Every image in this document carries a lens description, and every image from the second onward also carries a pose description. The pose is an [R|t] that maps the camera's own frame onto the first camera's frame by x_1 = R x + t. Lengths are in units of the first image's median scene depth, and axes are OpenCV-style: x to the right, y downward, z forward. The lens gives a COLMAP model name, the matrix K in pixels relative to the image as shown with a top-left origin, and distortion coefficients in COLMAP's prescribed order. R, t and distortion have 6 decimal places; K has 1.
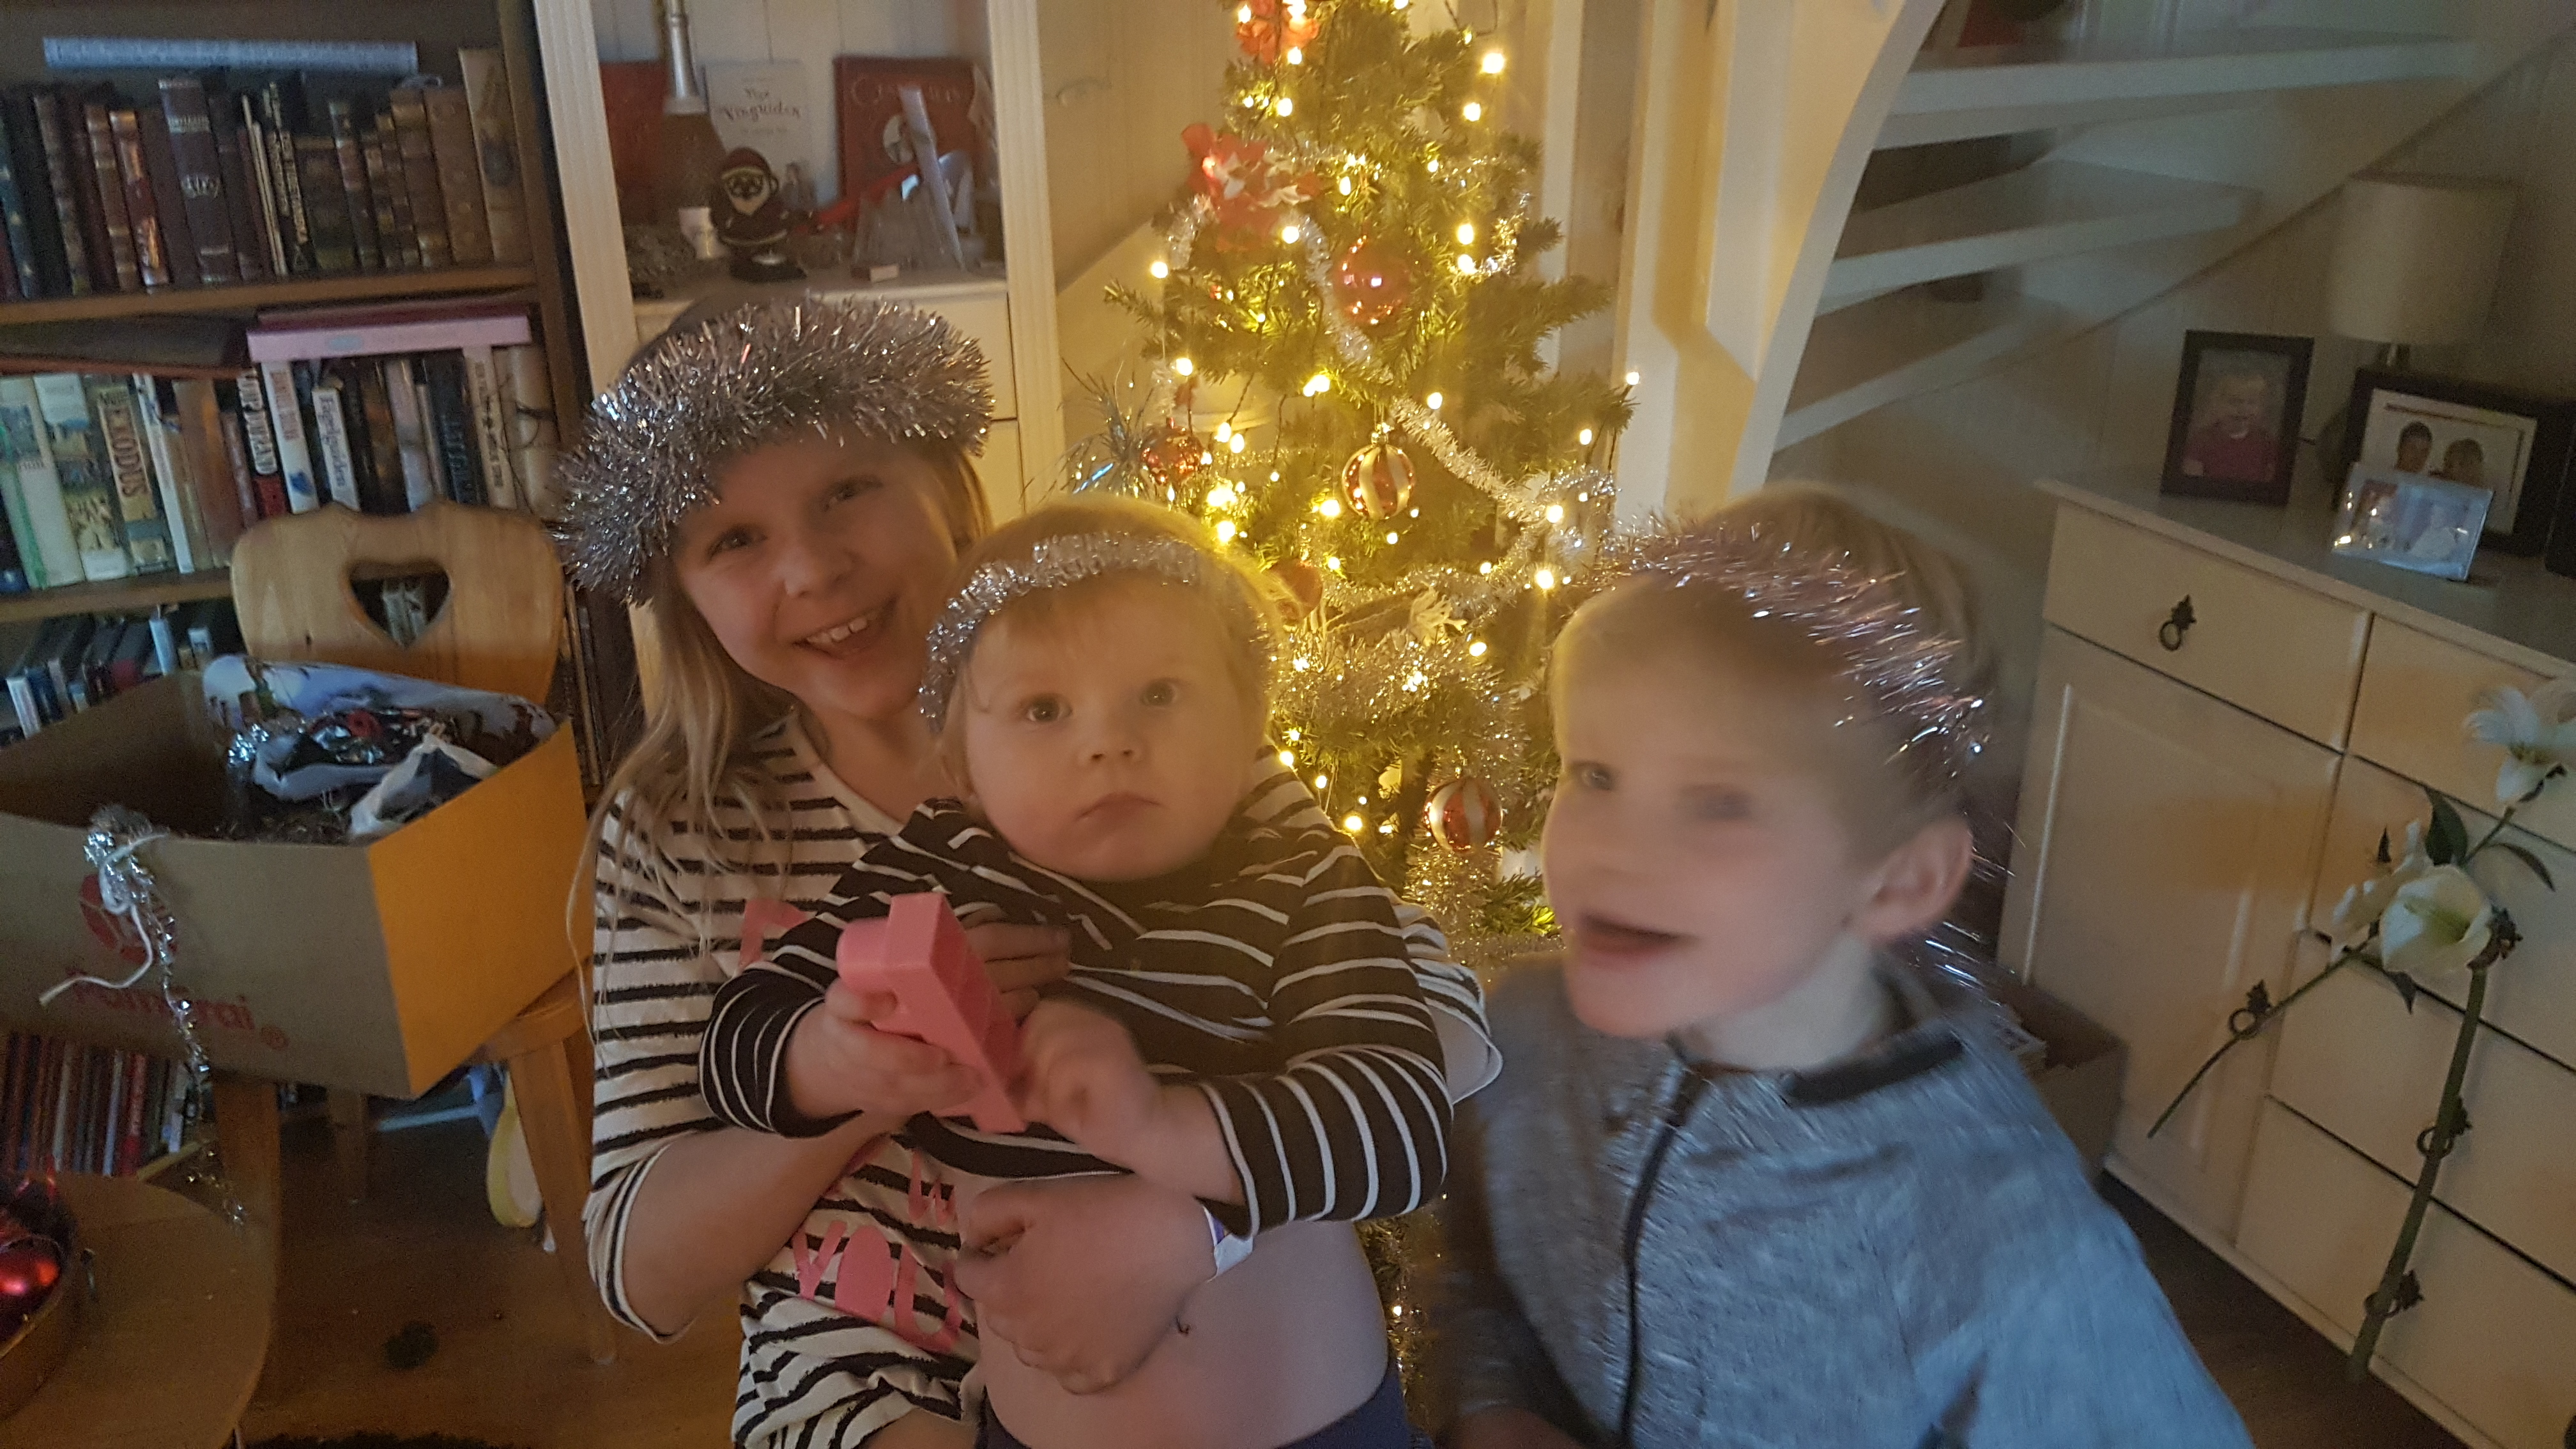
lens RADIAL K [[2007.1, 0, 1285.2], [0, 2007.1, 707.6], [0, 0, 1]] dist [0.011085, -0.046258]
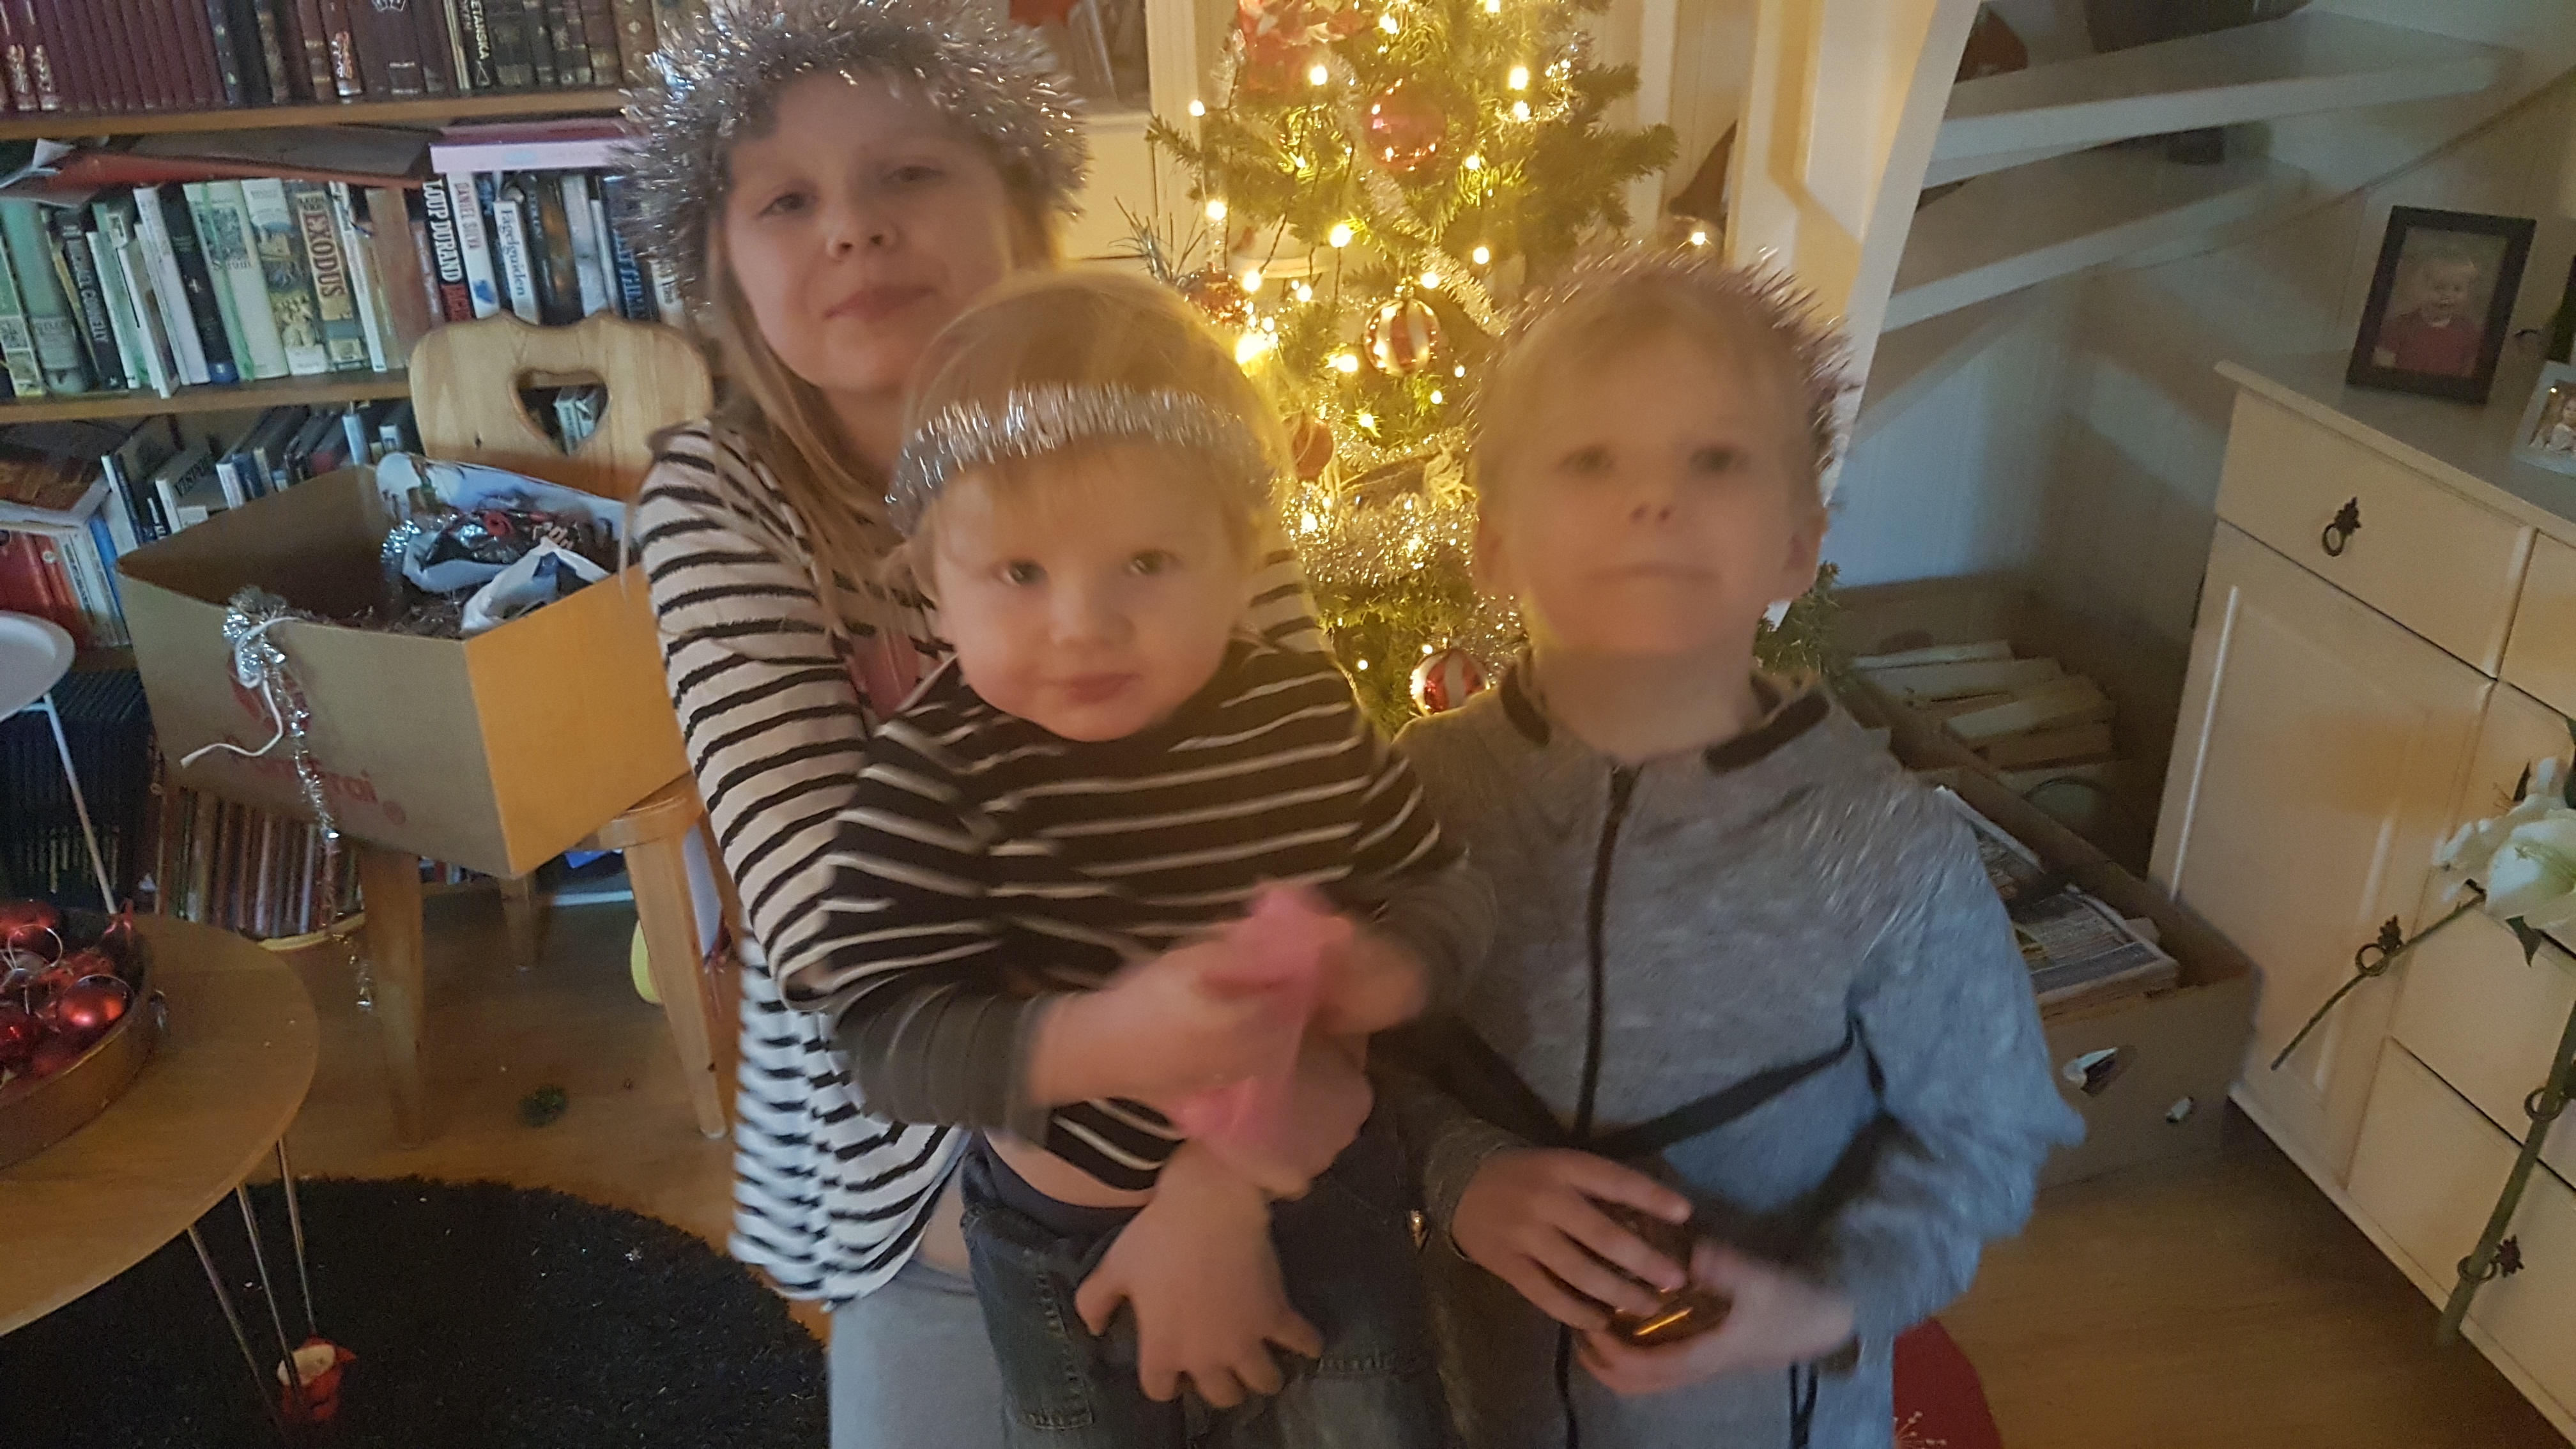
lens RADIAL K [[2007.1, 0, 1305.8], [0, 2007.1, 702.1], [0, 0, 1]] dist [0.011085, -0.046258]
pose [[0.987228, 0.069306, -0.143452, 0.115458], [-0.058241, 0.995096, 0.079947, -0.007994], [0.148289, -0.070571, 0.986423, 0.012812]]
